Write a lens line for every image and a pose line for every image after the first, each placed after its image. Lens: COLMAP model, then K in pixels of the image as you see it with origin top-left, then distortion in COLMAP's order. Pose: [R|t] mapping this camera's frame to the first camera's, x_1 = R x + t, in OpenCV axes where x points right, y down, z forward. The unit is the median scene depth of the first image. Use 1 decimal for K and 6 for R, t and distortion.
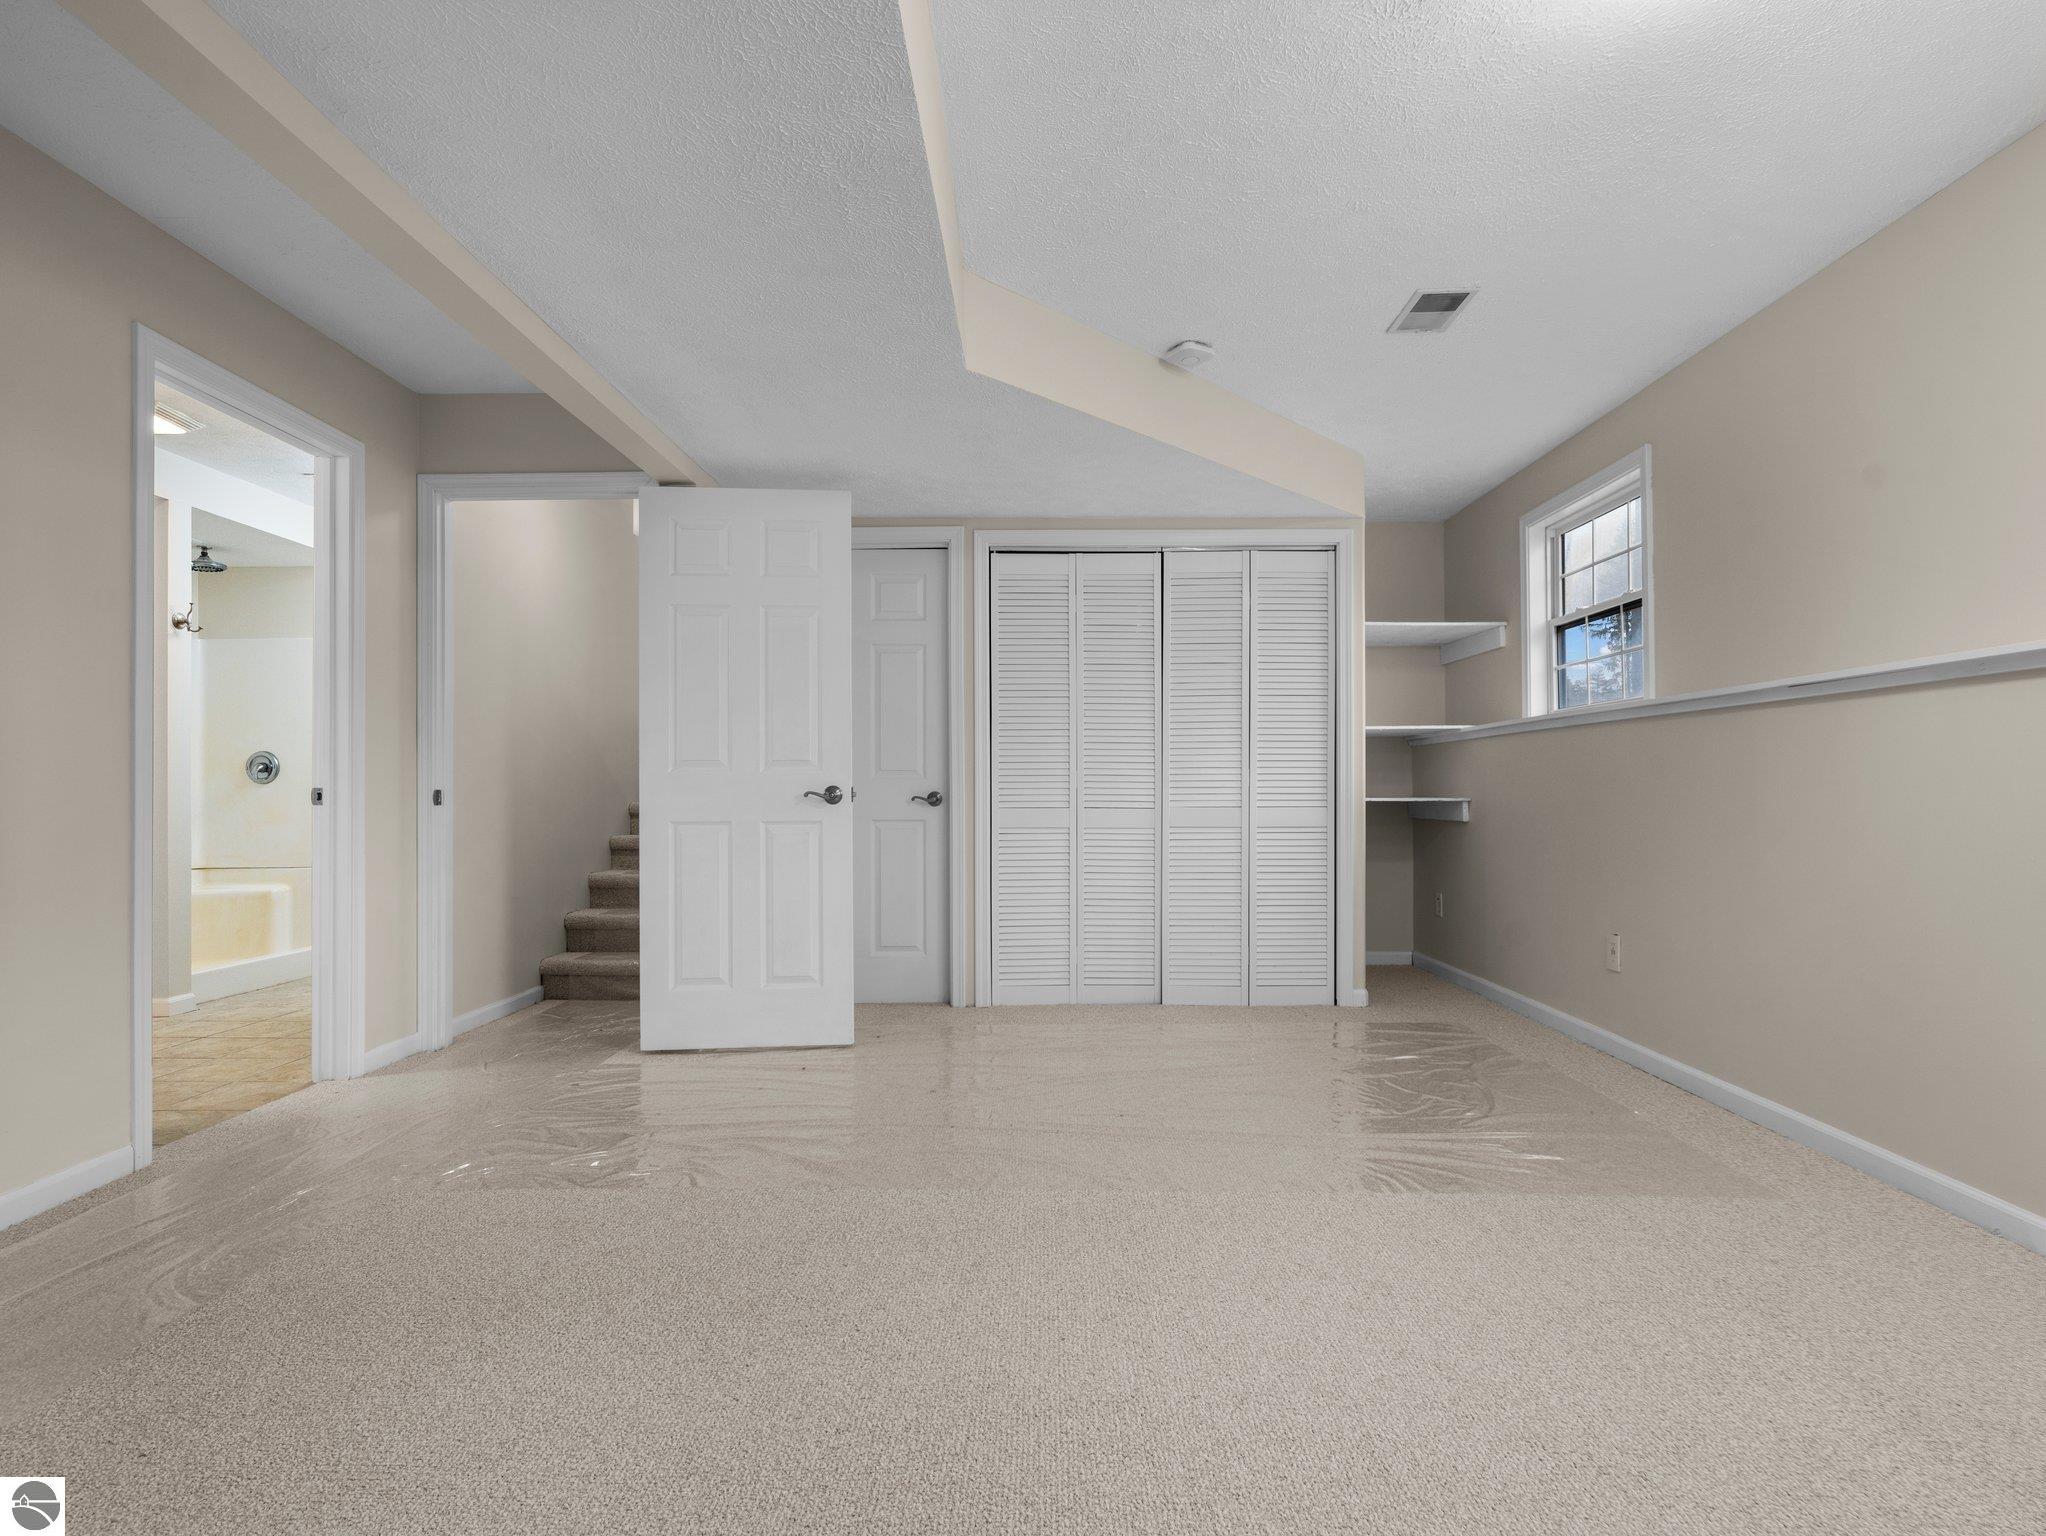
lens RADIAL K [[1040.2, 0, 1021.0], [0, 1040.2, 777.6], [0, 0, 1]] dist [-0.002547, 0.000583]
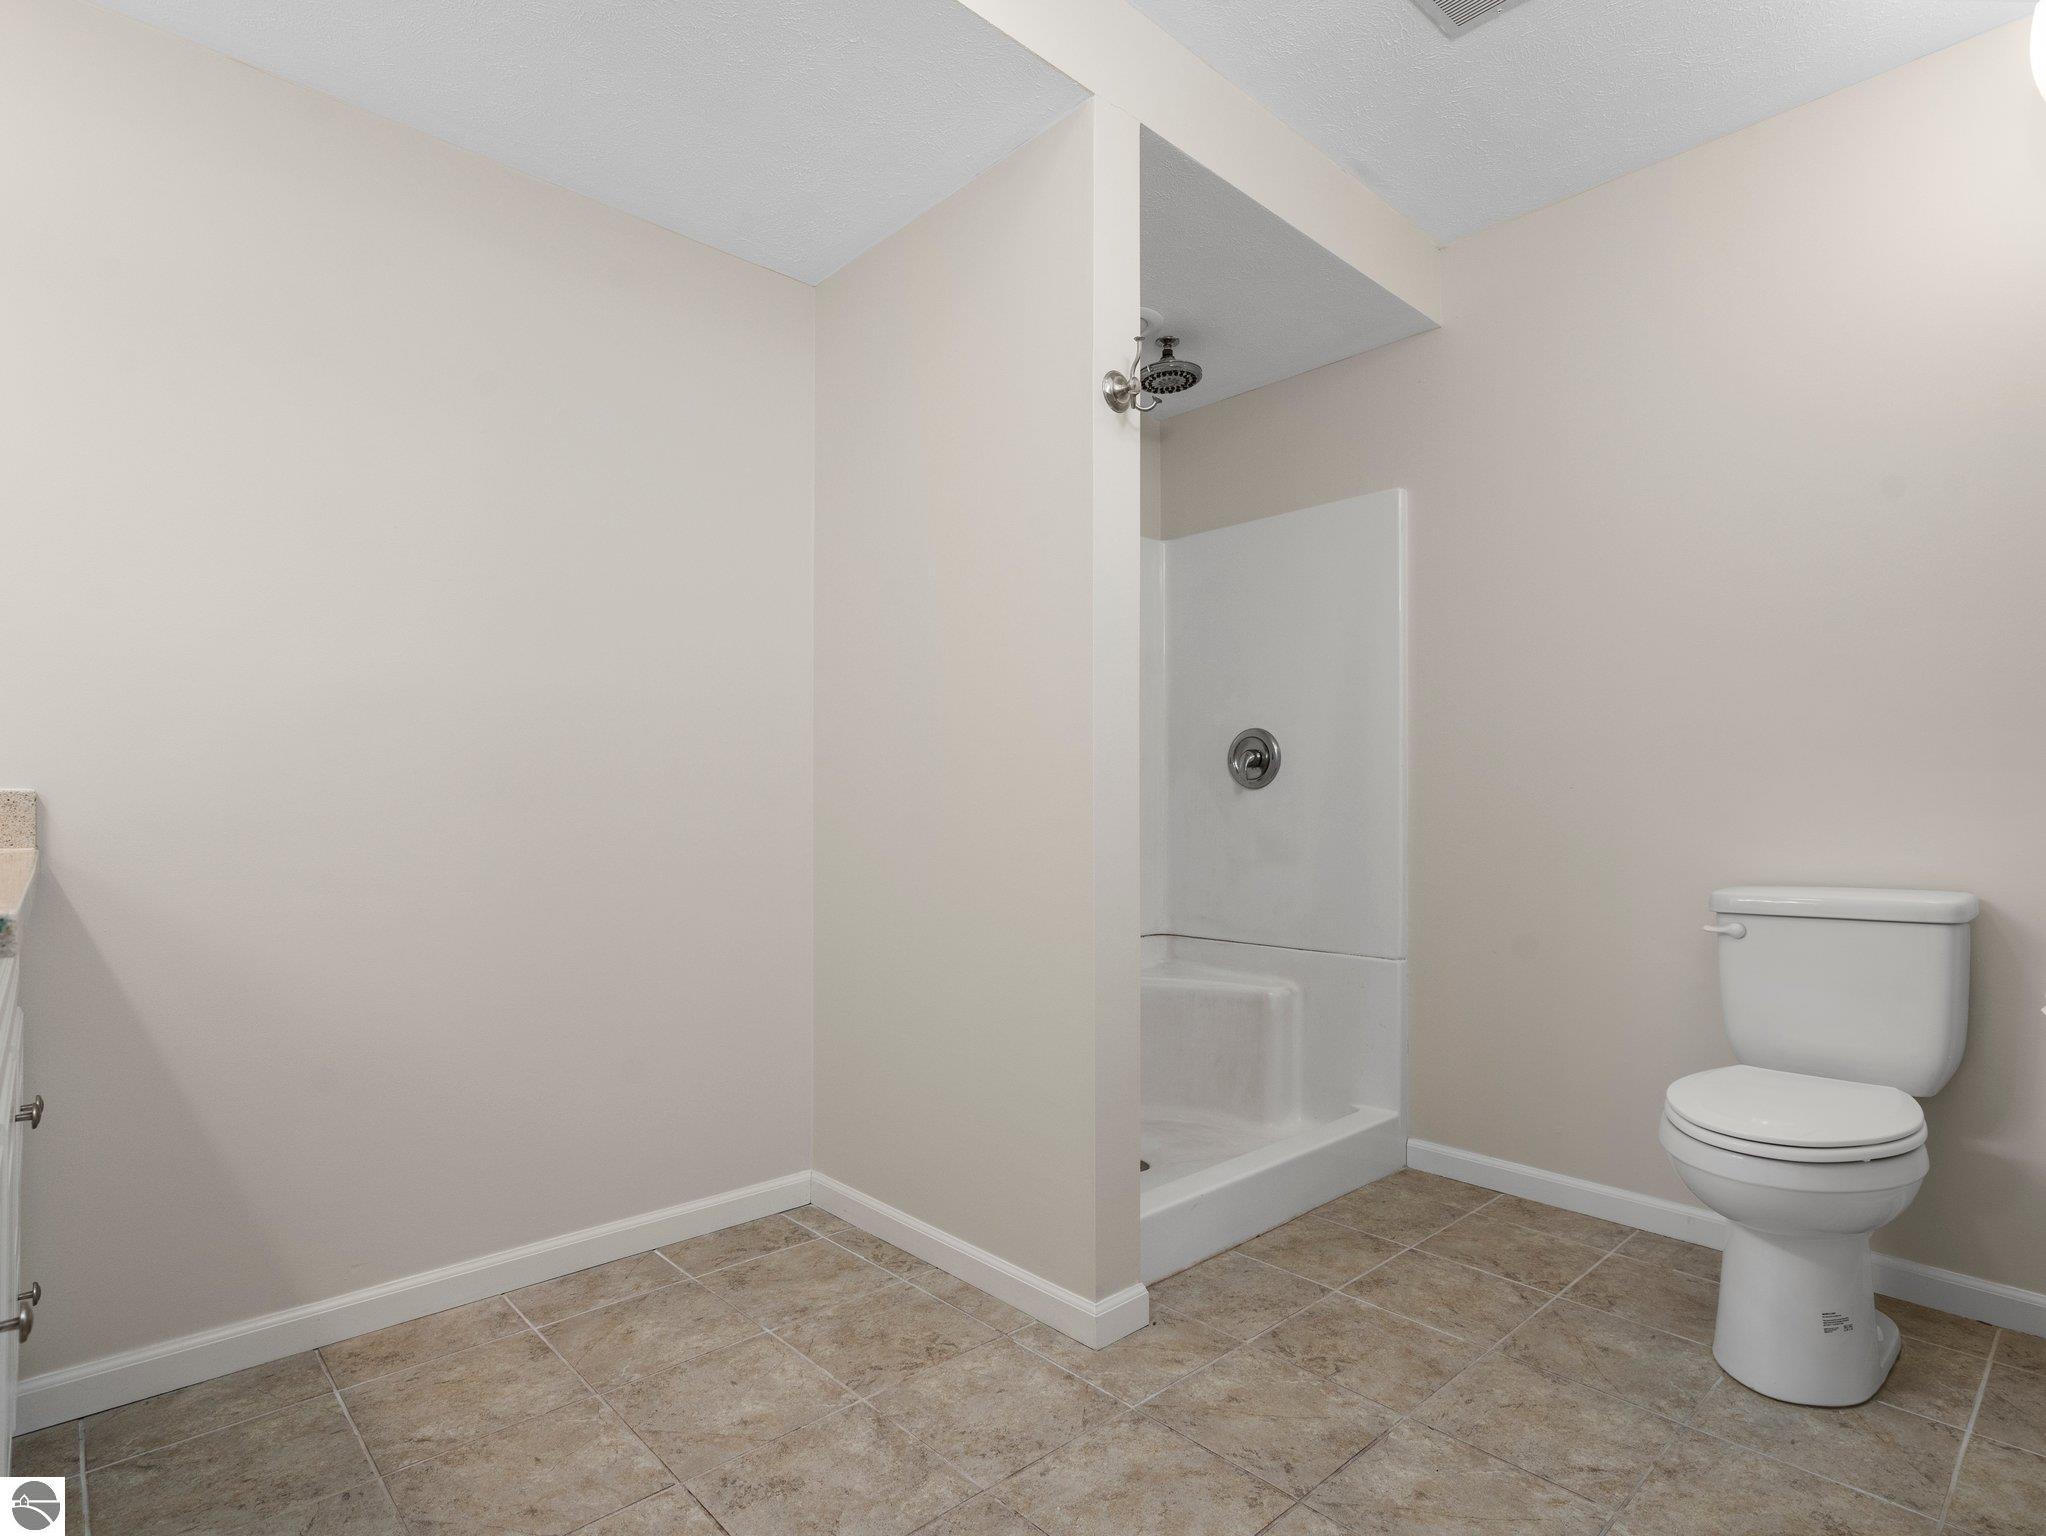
lens RADIAL K [[1040.2, 0, 1021.0], [0, 1040.2, 777.6], [0, 0, 1]] dist [-0.002547, 0.000583]
pose [[0.685493, -0.019369, -0.727822, -0.446661], [-0.005299, 0.999487, -0.031589, 0.018139], [0.728060, 0.025511, 0.685038, 0.576397]]
